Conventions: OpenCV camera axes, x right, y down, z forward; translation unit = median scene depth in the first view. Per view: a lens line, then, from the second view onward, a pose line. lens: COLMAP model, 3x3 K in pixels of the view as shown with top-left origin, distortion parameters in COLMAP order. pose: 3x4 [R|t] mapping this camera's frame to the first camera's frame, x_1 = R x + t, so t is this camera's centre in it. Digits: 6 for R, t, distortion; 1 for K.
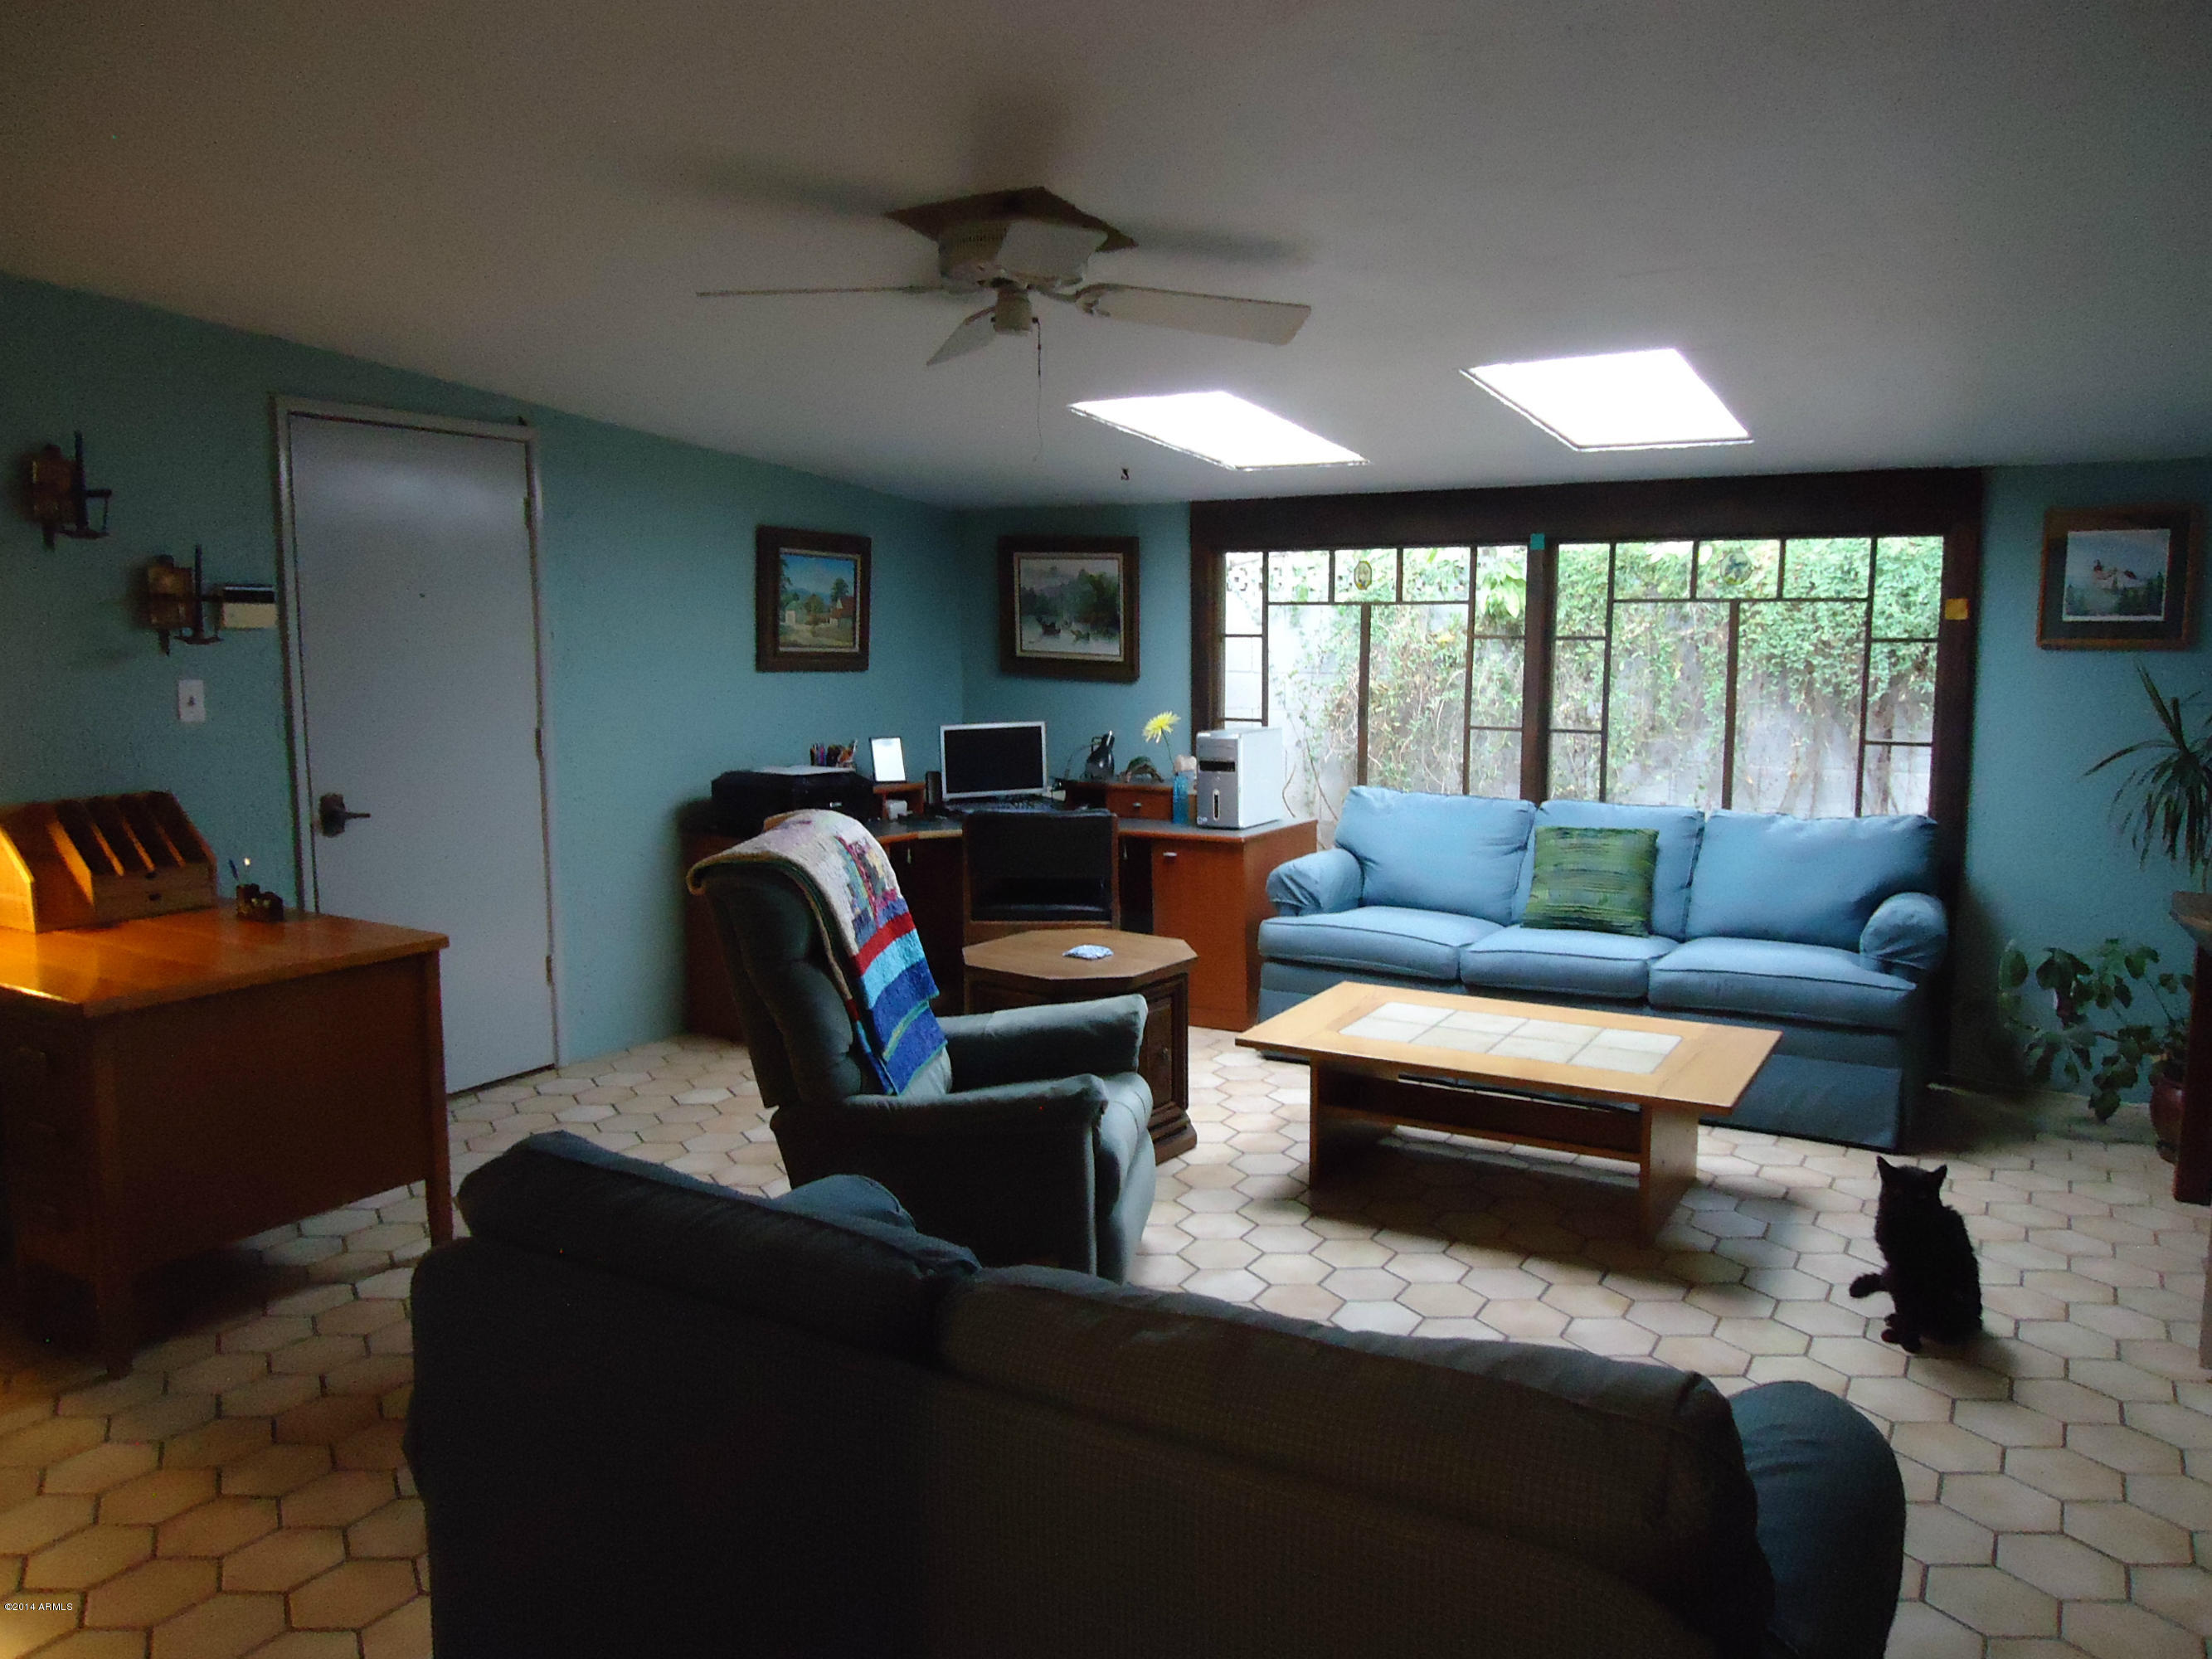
lens RADIAL K [[1607.2, 0, 1108.7], [0, 1607.2, 825.3], [0, 0, 1]] dist [-0.006208, 0.002011]
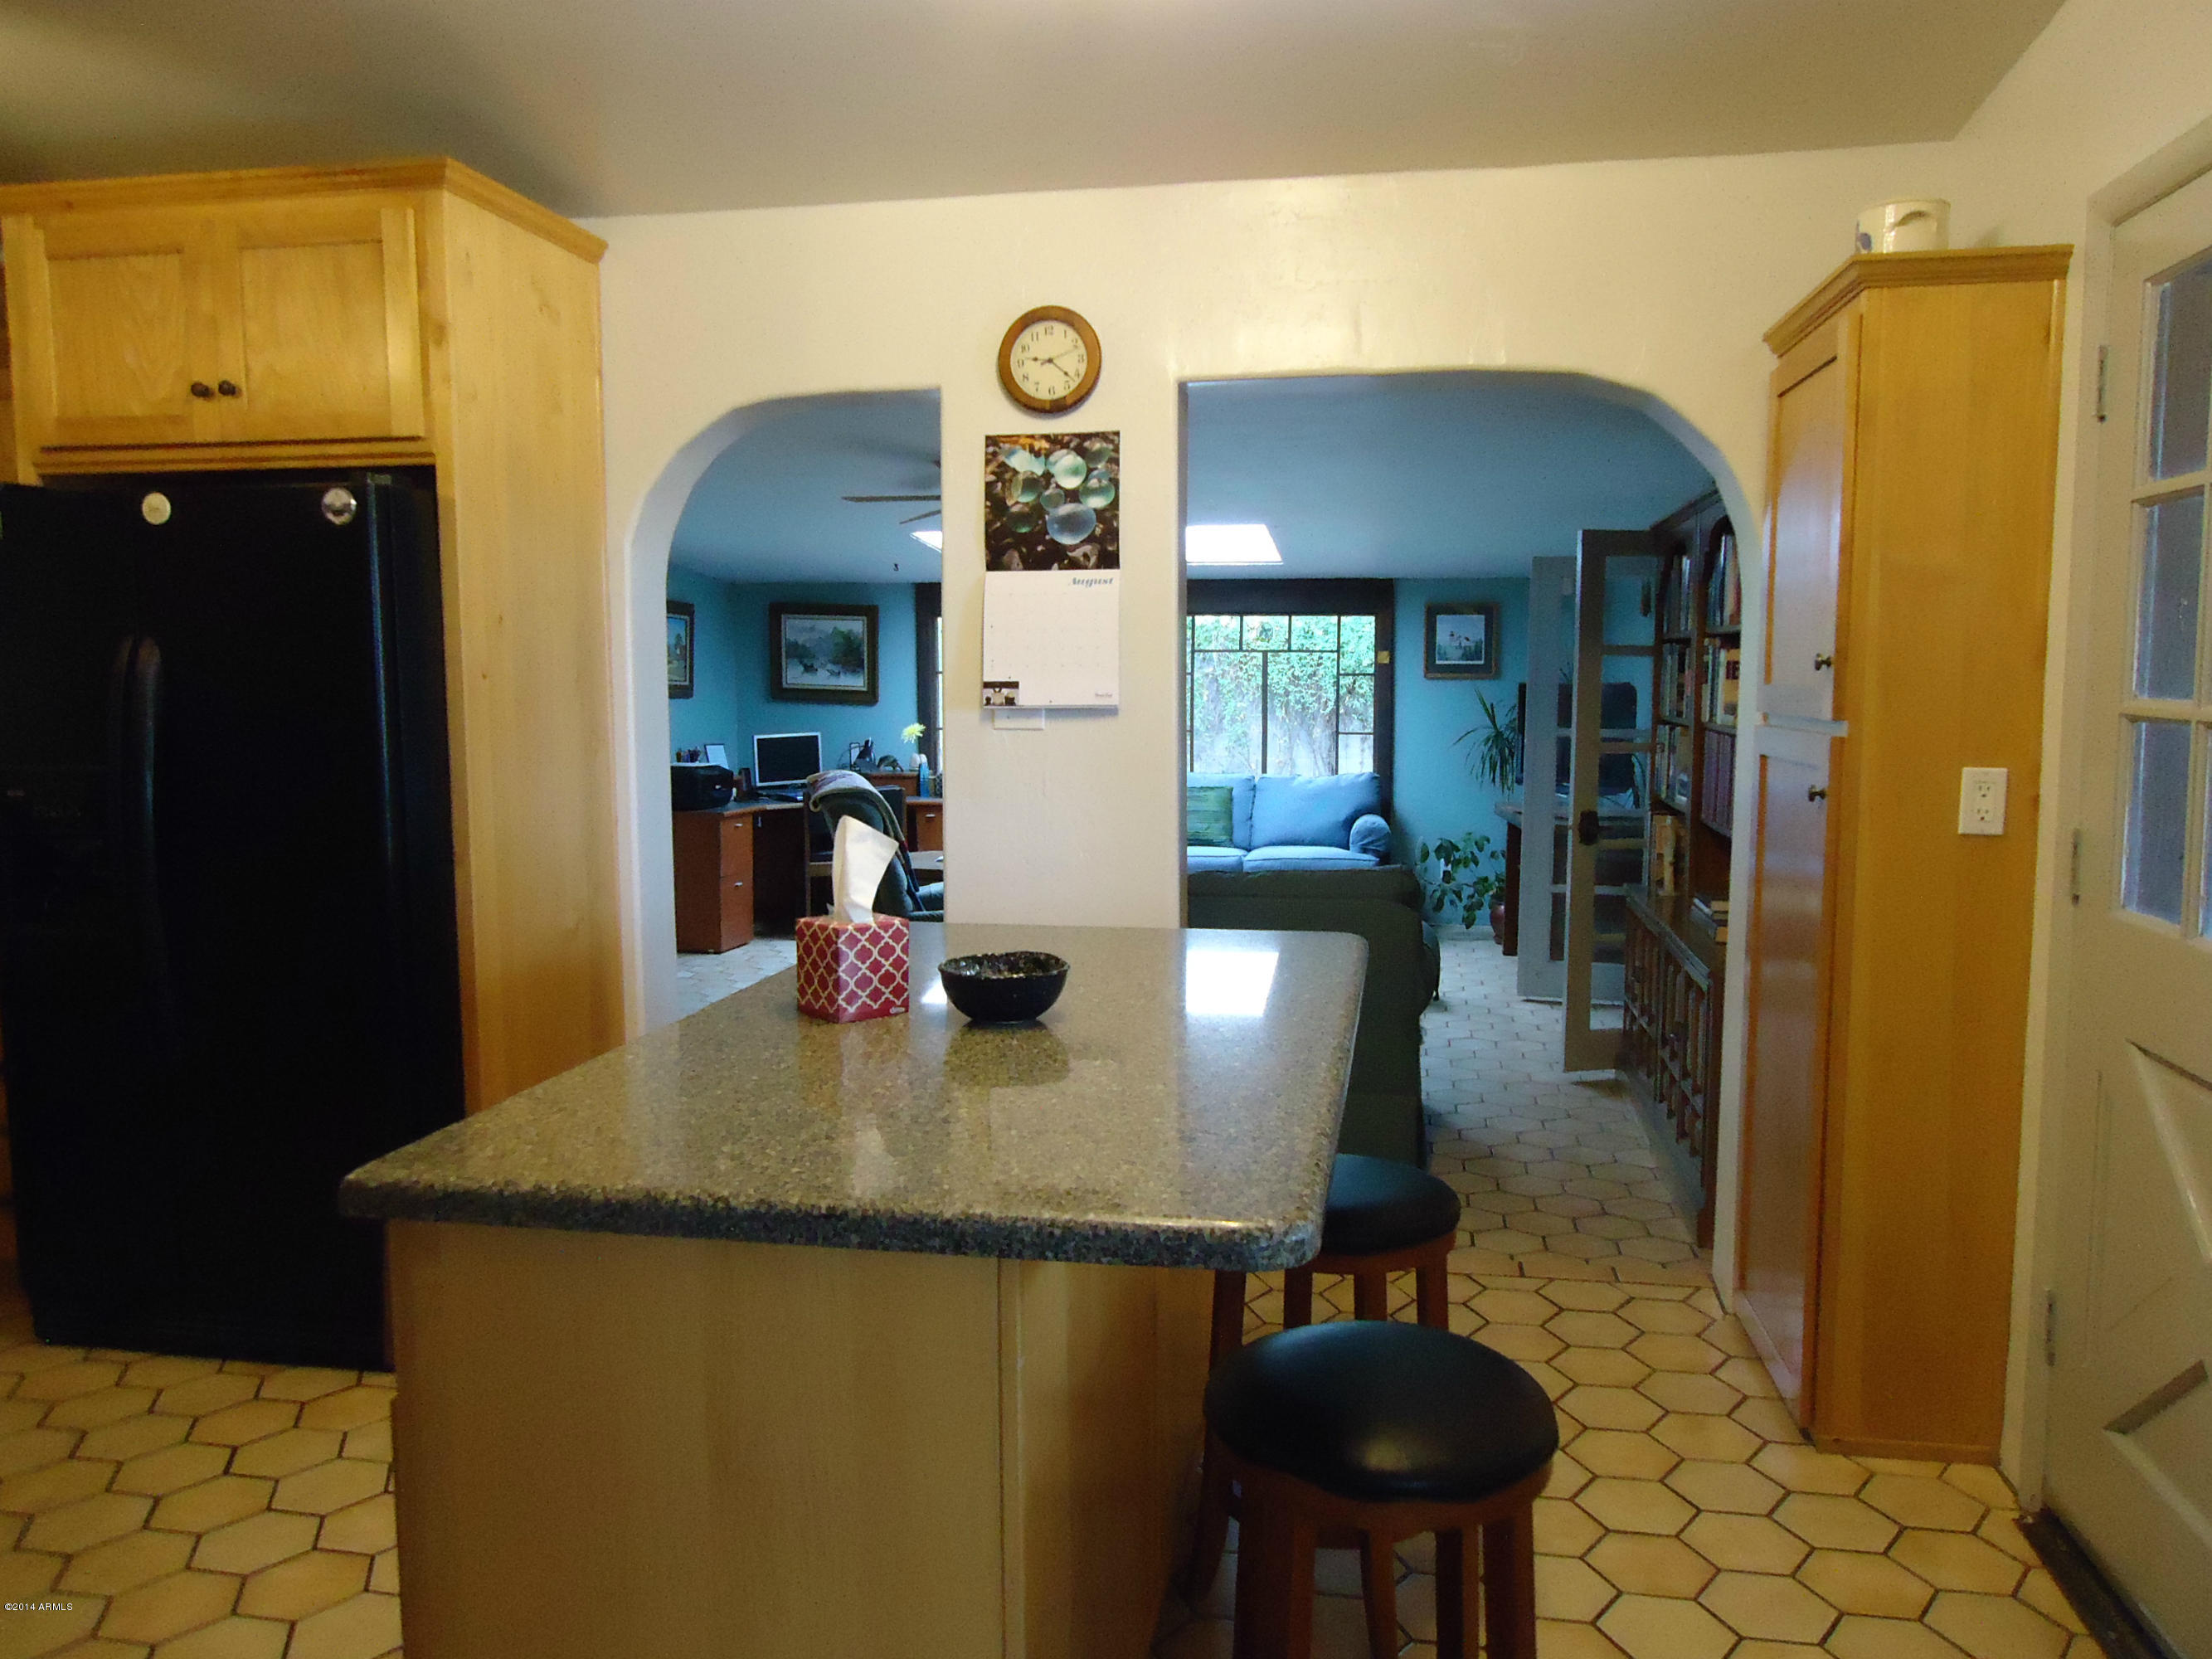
lens RADIAL K [[1607.2, 0, 1104.0], [0, 1607.2, 829.6], [0, 0, 1]] dist [-0.006208, 0.002011]
pose [[0.936840, -0.034890, 0.348013, -0.382702], [0.042320, 0.999009, -0.013768, 0.067034], [-0.347188, 0.027627, 0.937389, -0.549988]]
